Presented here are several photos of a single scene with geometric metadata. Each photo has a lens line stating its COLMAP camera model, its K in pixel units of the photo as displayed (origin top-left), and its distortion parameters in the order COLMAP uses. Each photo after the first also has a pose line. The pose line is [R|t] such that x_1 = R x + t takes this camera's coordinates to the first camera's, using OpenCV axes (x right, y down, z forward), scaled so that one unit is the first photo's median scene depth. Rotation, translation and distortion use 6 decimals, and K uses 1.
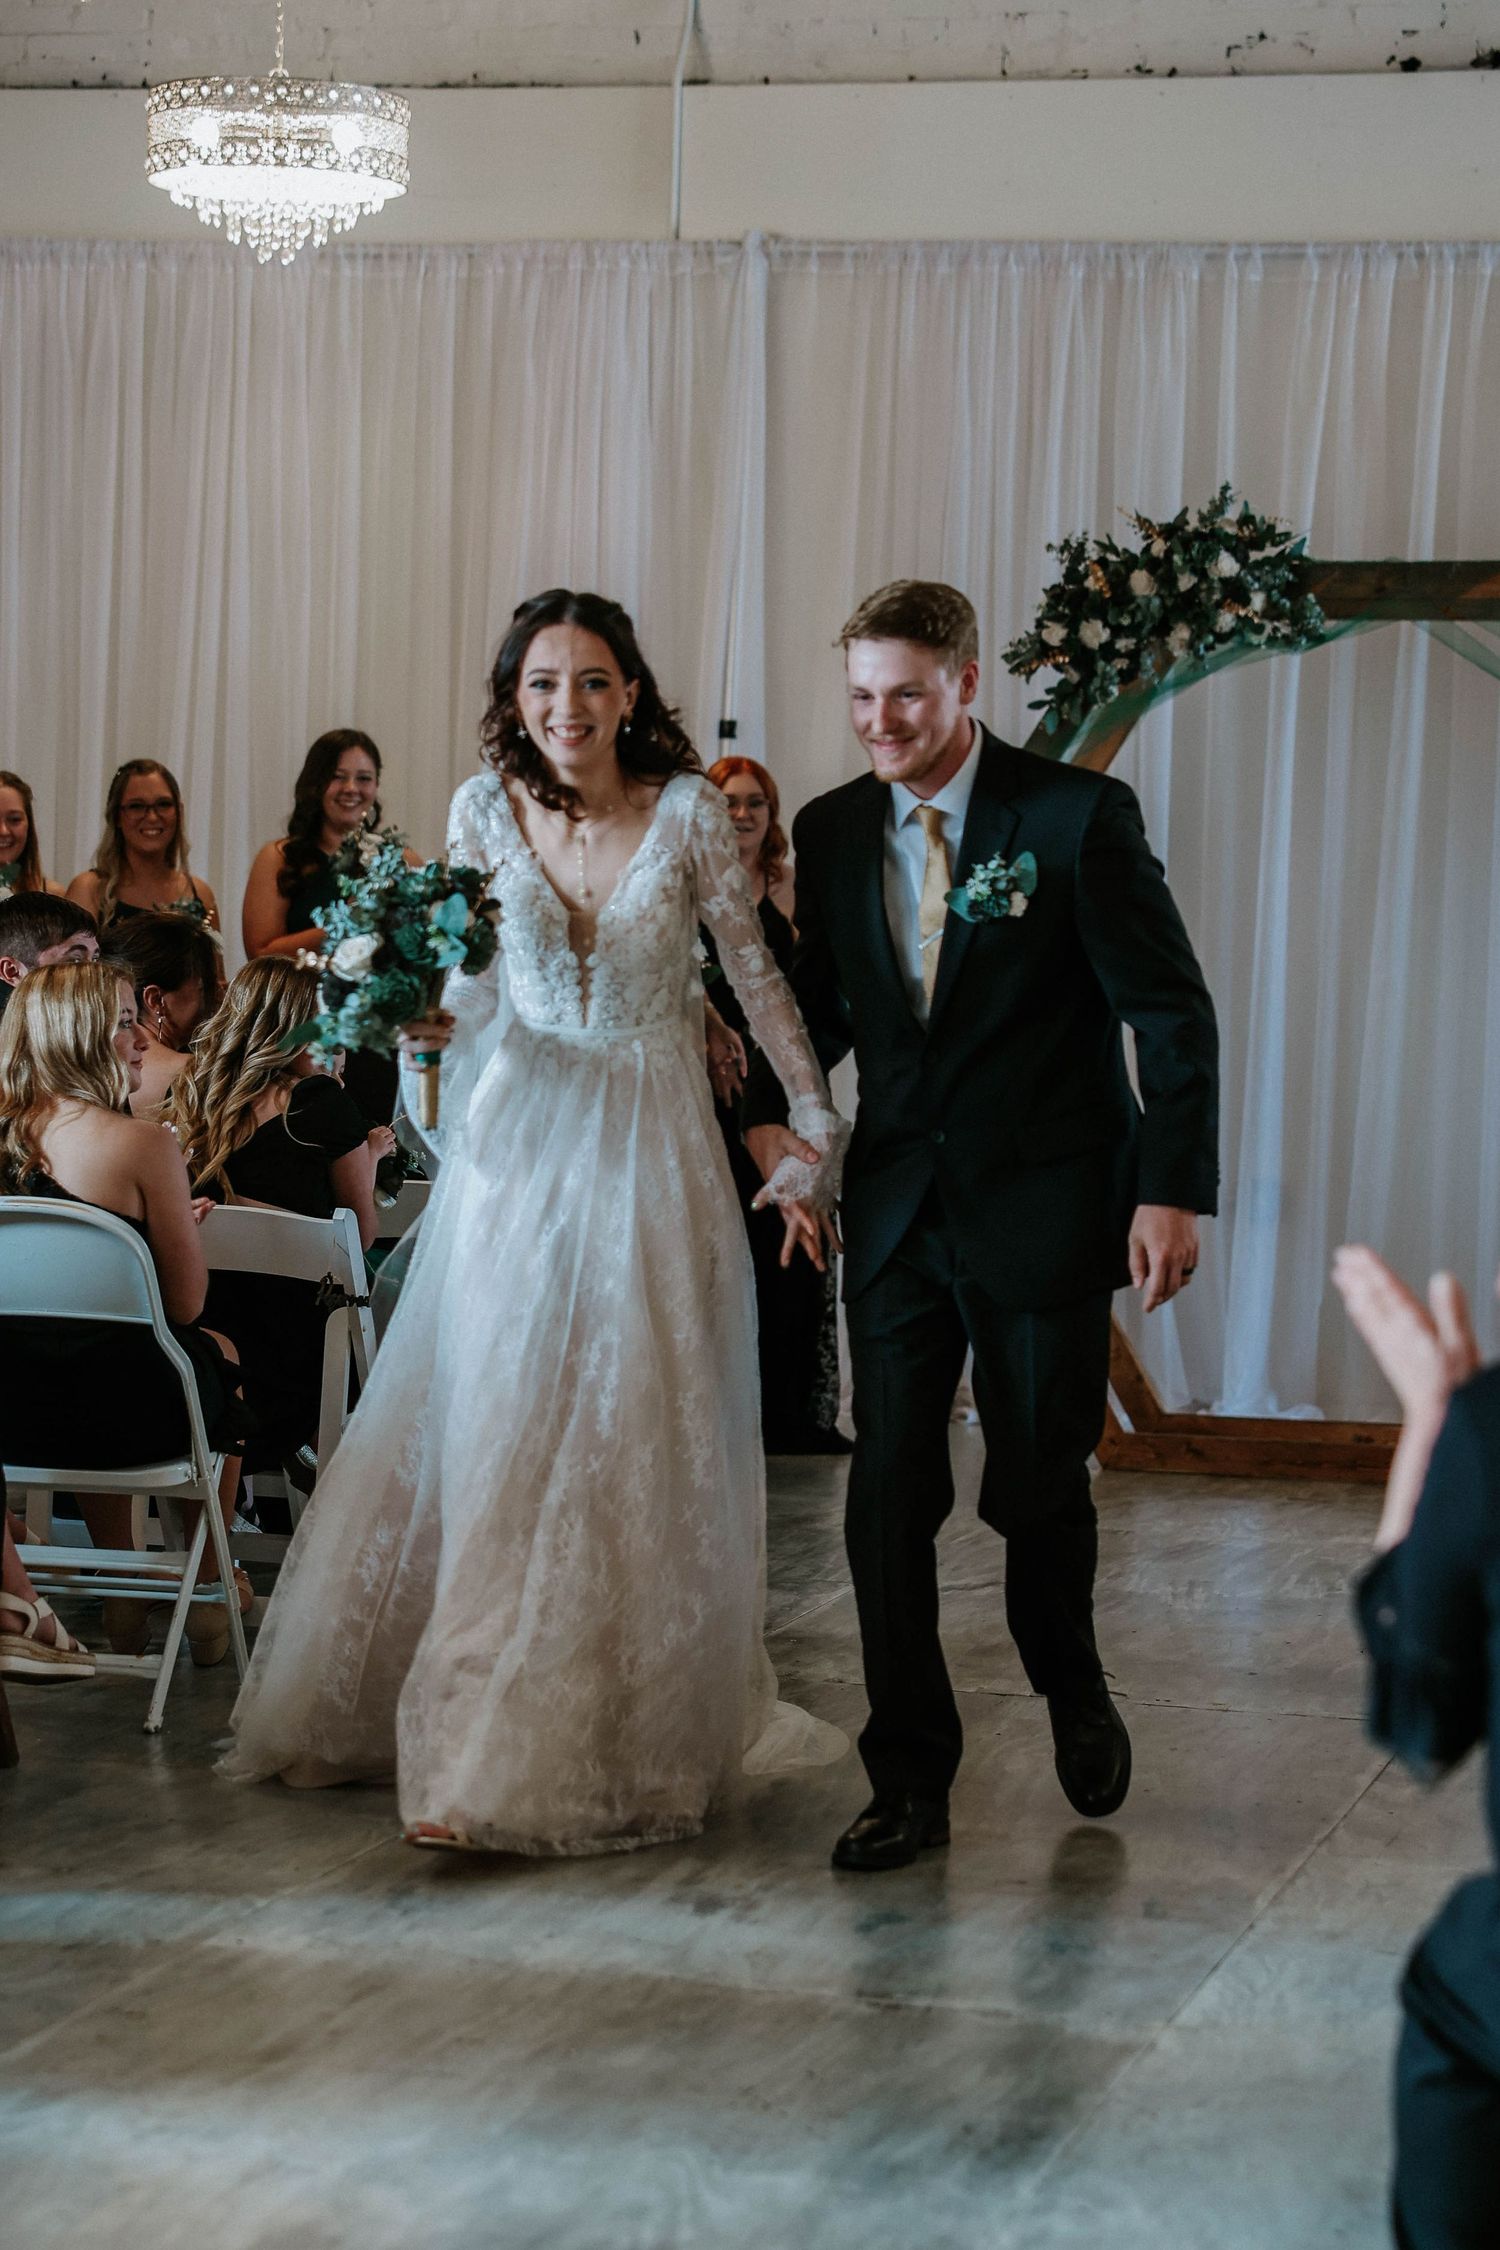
lens RADIAL K [[4297.3, 0, 793.6], [0, 4297.3, 1130.5], [0, 0, 1]] dist [0.451119, -3.190275]
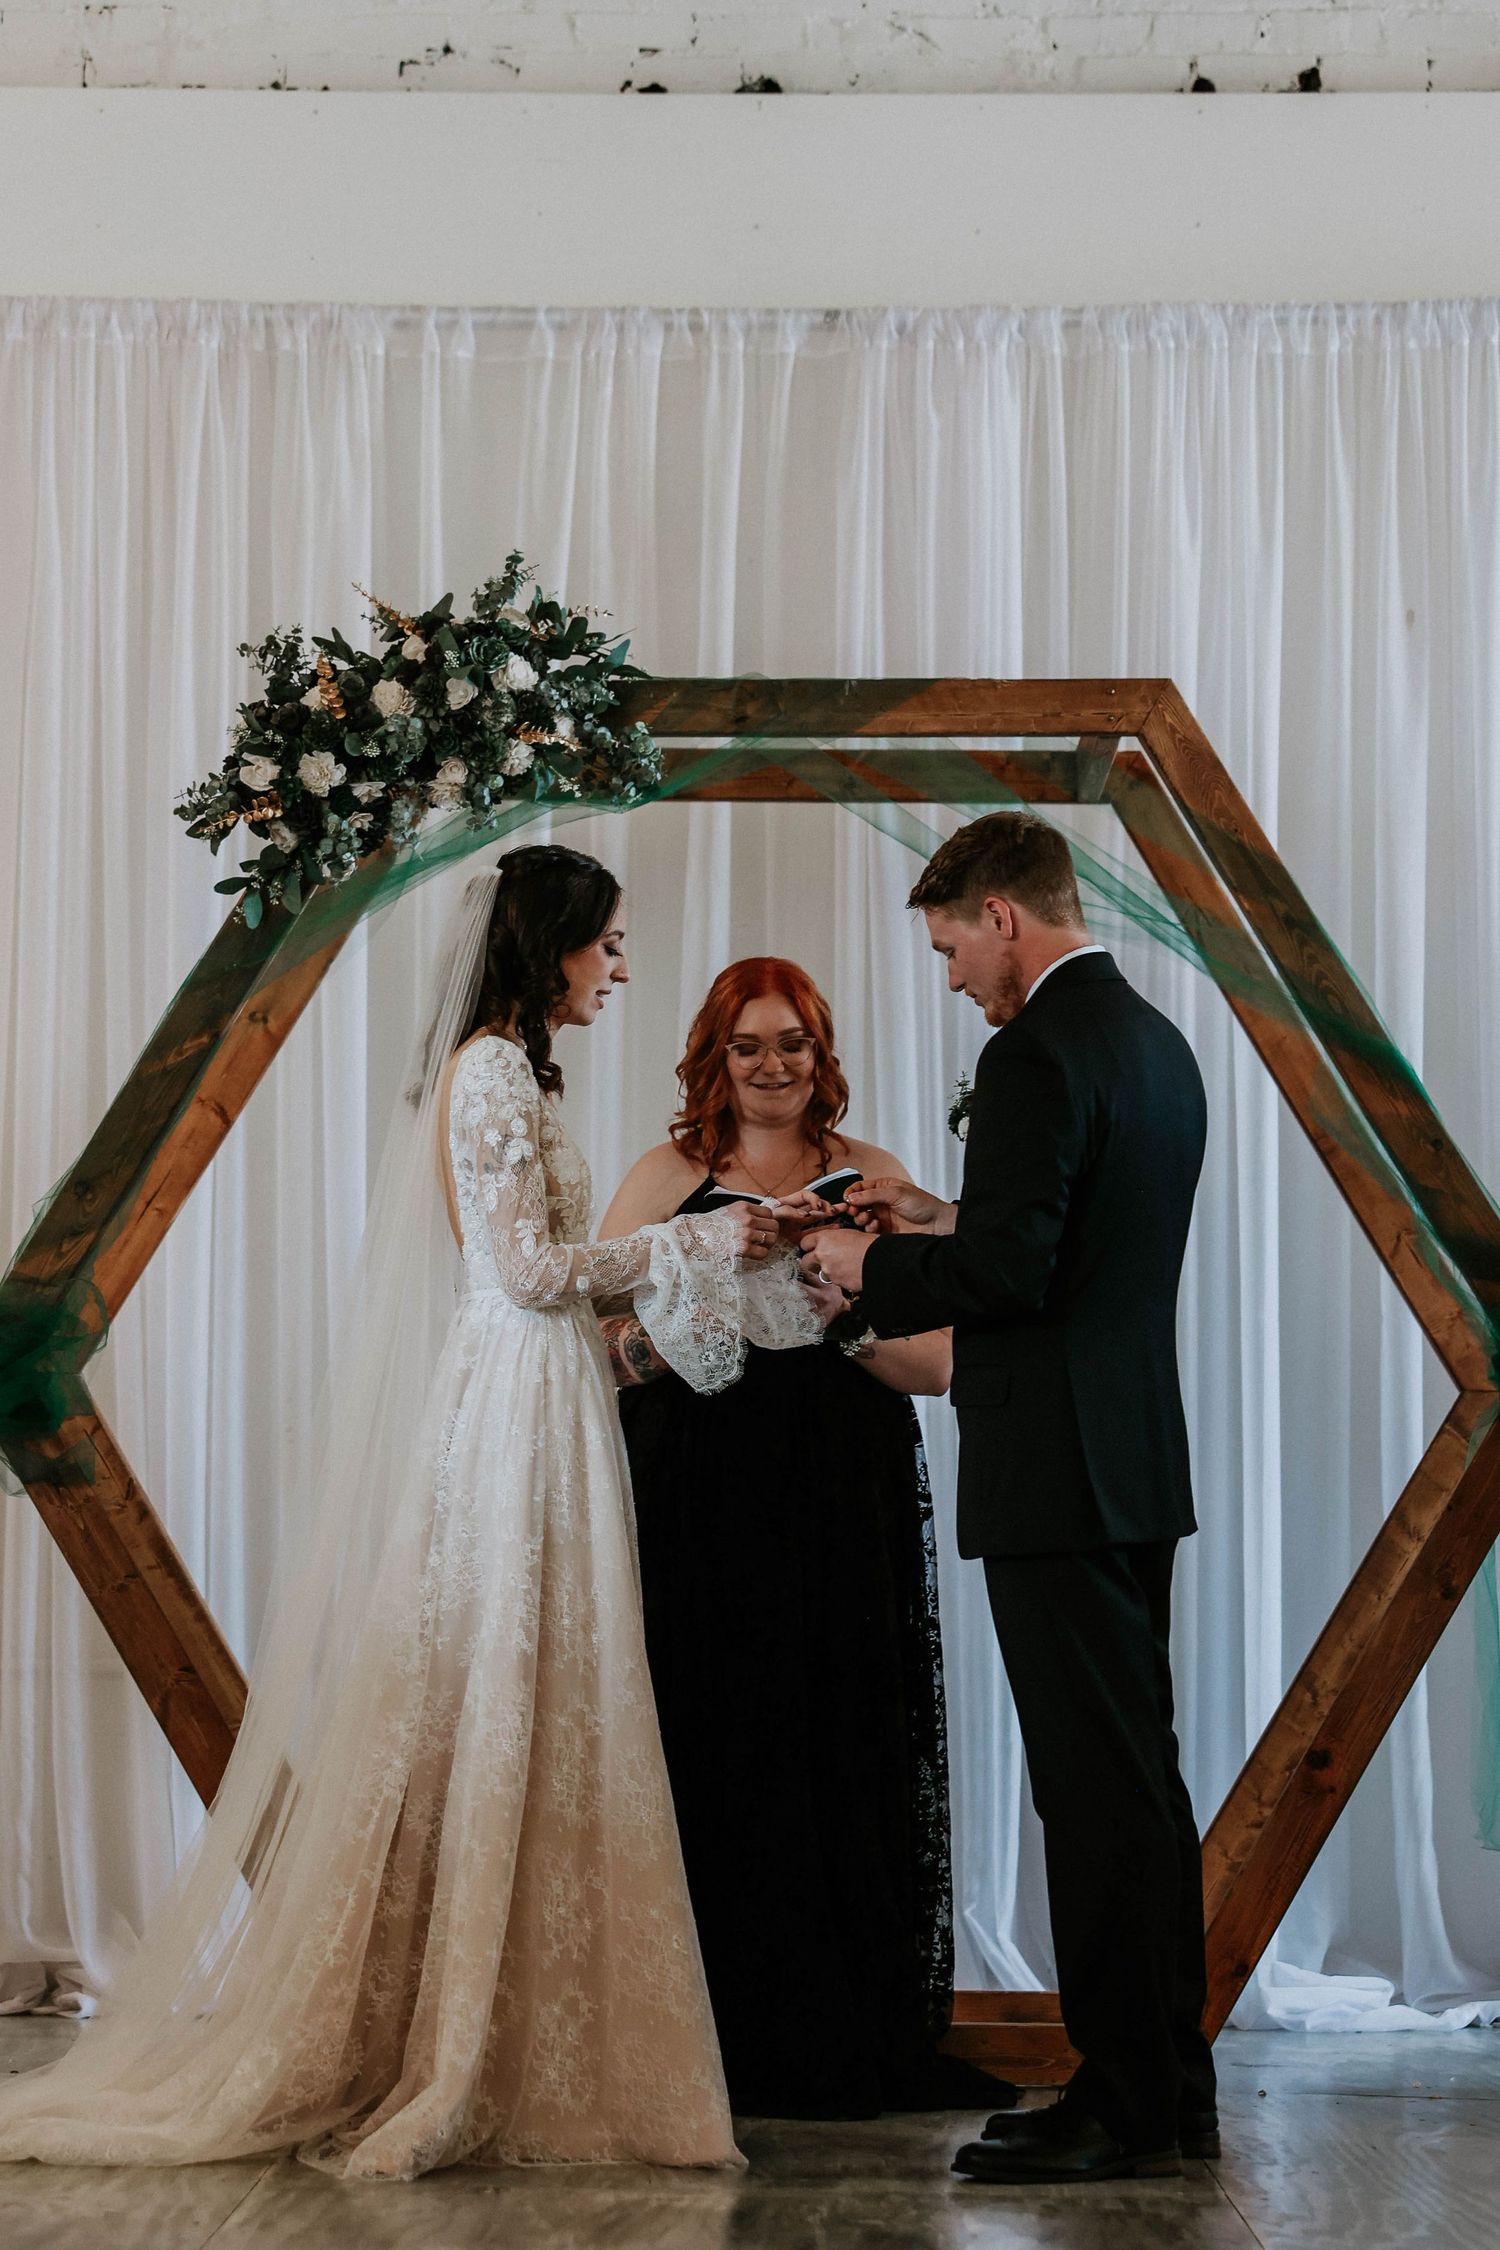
lens RADIAL K [[4654.6, 0, 613.7], [0, 4654.6, 1120.7], [0, 0, 1]] dist [0.161849, 0.276078]
pose [[0.977646, -0.000191, 0.210260, -0.035142], [0.025499, 0.992727, -0.117659, 0.021021], [-0.208708, 0.120390, 0.970540, 0.314519]]
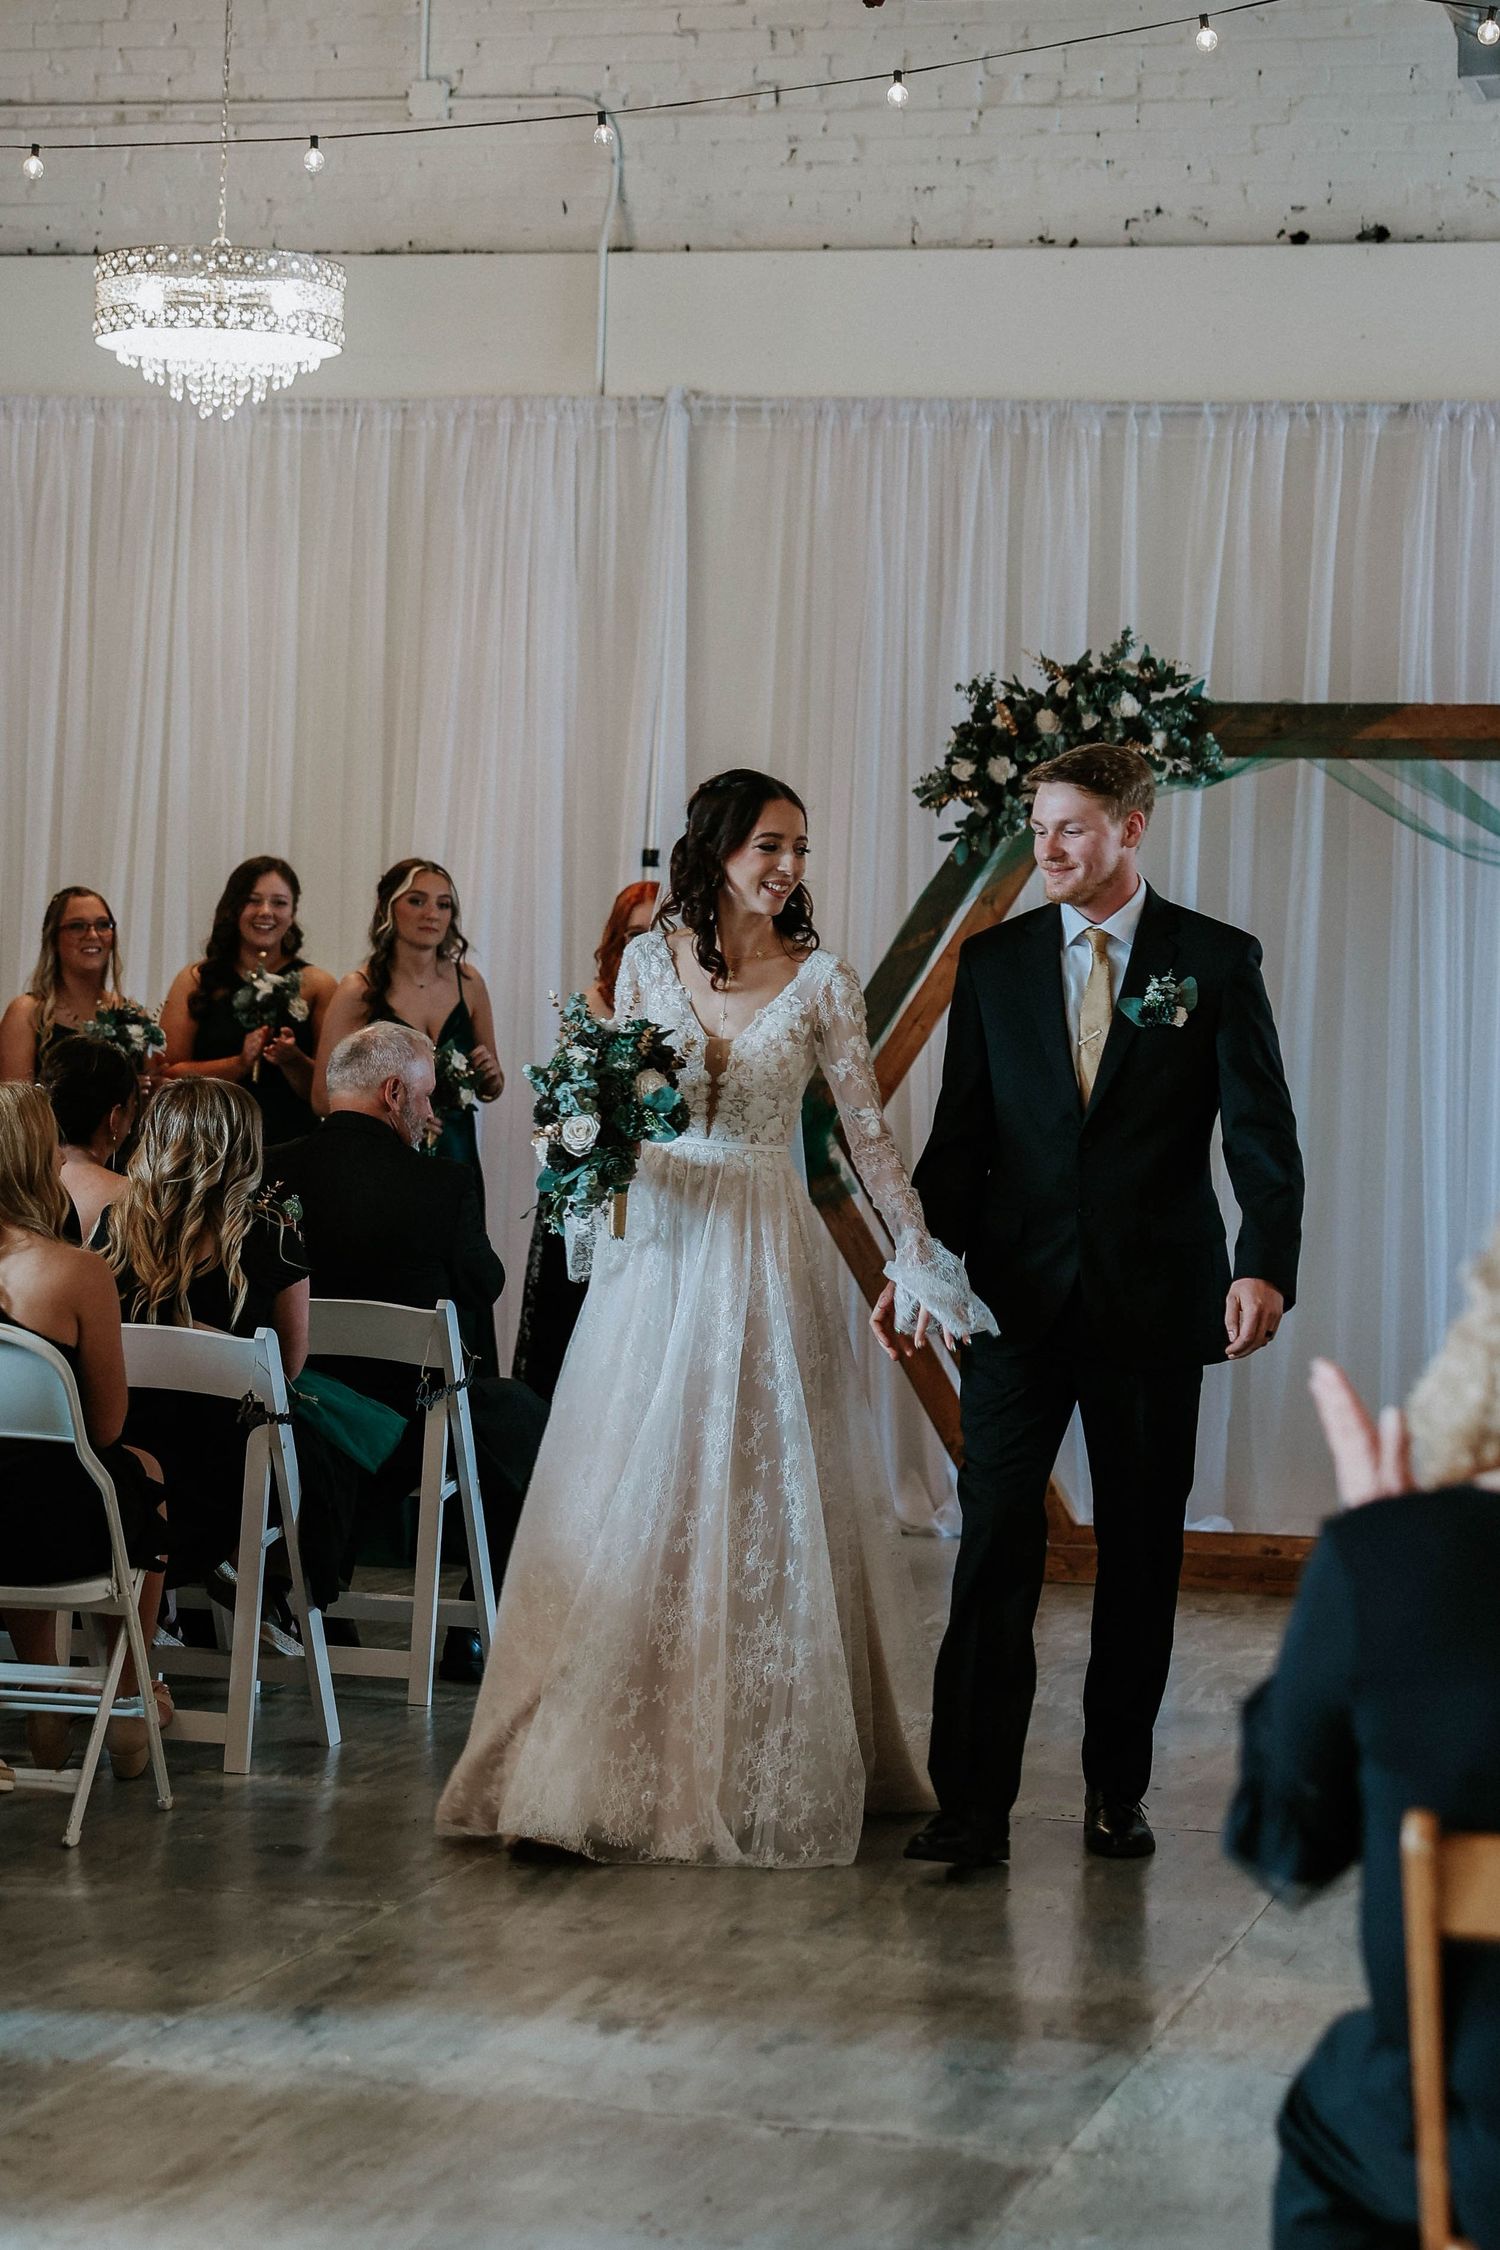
lens RADIAL K [[4127.9, 0, 750.0], [0, 4127.9, 1125.0], [0, 0, 1]] dist [-0.002638, -0.059556]
pose [[0.999968, 0.003023, 0.007397, 0.002307], [-0.002812, 0.999595, -0.028306, -0.001937], [-0.007480, 0.028284, 0.999572, 0.017635]]
